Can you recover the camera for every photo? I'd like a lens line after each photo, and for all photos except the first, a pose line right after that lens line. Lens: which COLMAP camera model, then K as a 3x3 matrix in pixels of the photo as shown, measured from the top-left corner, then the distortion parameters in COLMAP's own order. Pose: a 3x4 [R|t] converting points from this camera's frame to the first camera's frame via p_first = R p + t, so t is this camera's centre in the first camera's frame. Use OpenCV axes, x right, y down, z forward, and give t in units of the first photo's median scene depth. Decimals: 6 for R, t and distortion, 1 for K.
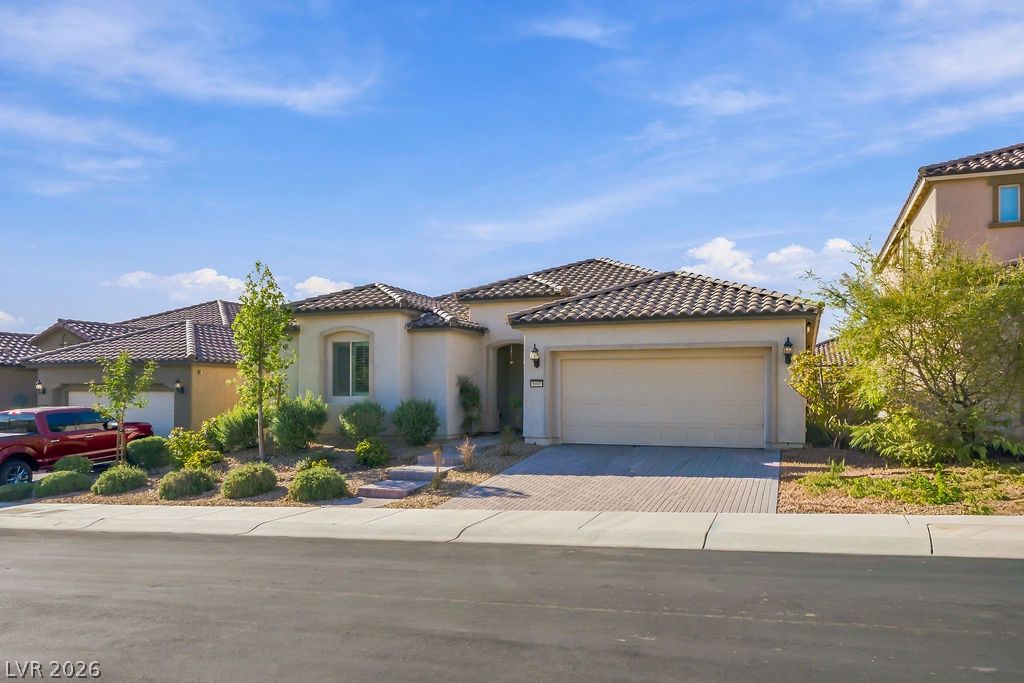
lens RADIAL K [[737.0, 0, 511.1], [0, 737.0, 403.4], [0, 0, 1]] dist [-0.000174, -0.001236]
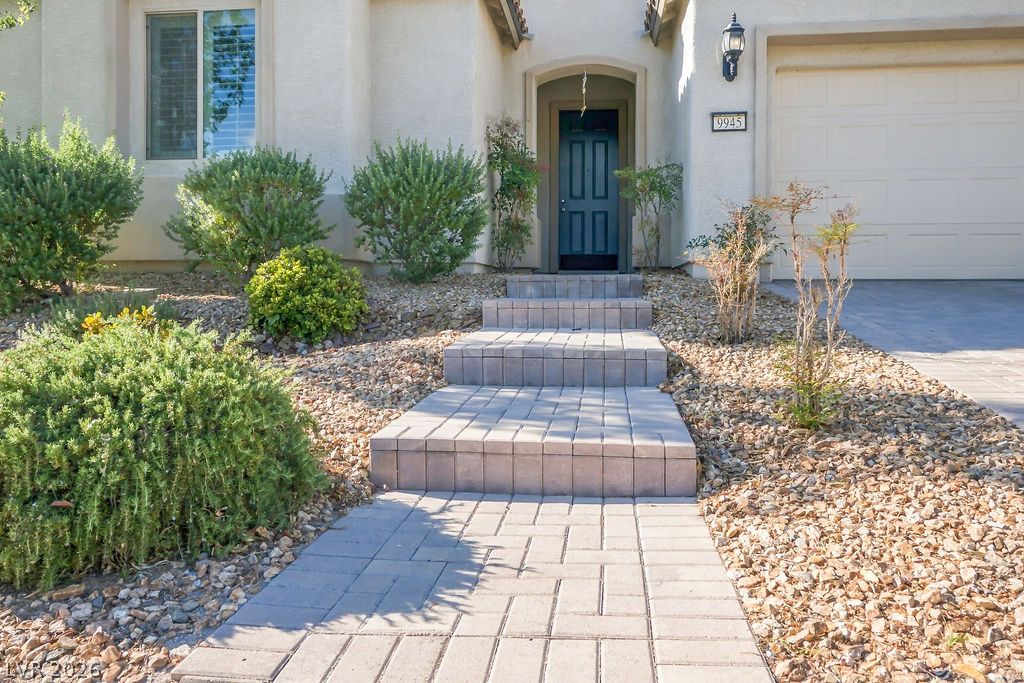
lens RADIAL K [[765.1, 0, 511.5], [0, 765.1, 294.2], [0, 0, 1]] dist [-0.003767, -0.001617]
pose [[0.969864, -0.002609, 0.243631, -0.170218], [0.003132, 0.999994, -0.001757, 0.062107], [-0.243625, 0.002467, 0.969866, 0.631279]]
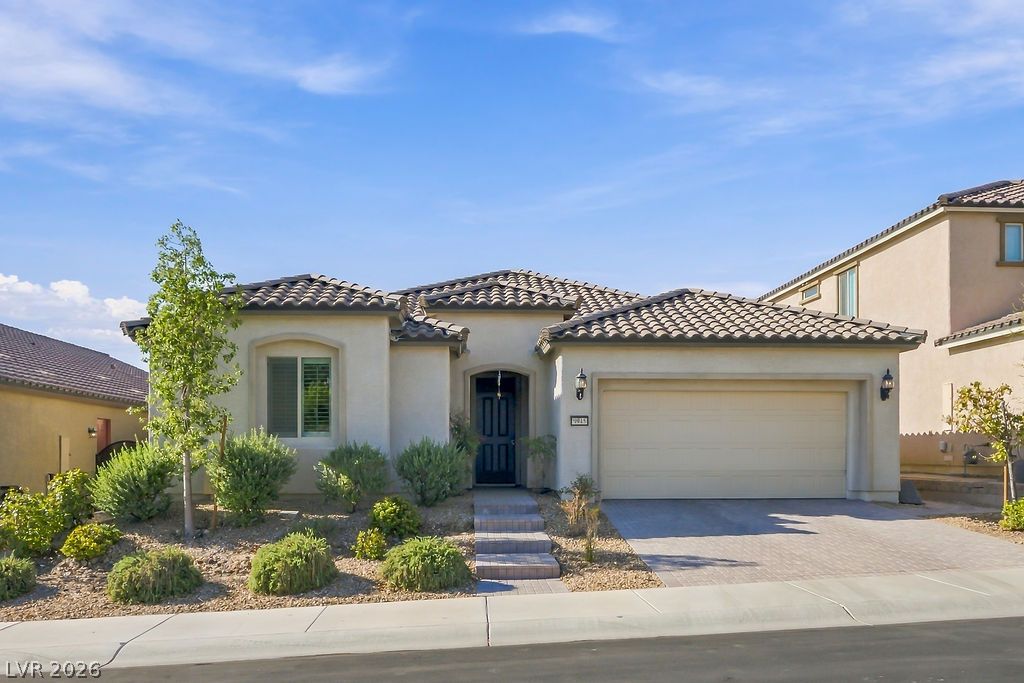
lens RADIAL K [[914.3, 0, 513.7], [0, 914.3, 393.4], [0, 0, 1]] dist [0.032547, -0.002917]
pose [[0.914021, 0.025577, 0.404860, -0.401323], [0.007008, 0.996866, -0.078798, 0.018394], [-0.405606, 0.074860, 0.910977, 0.167127]]
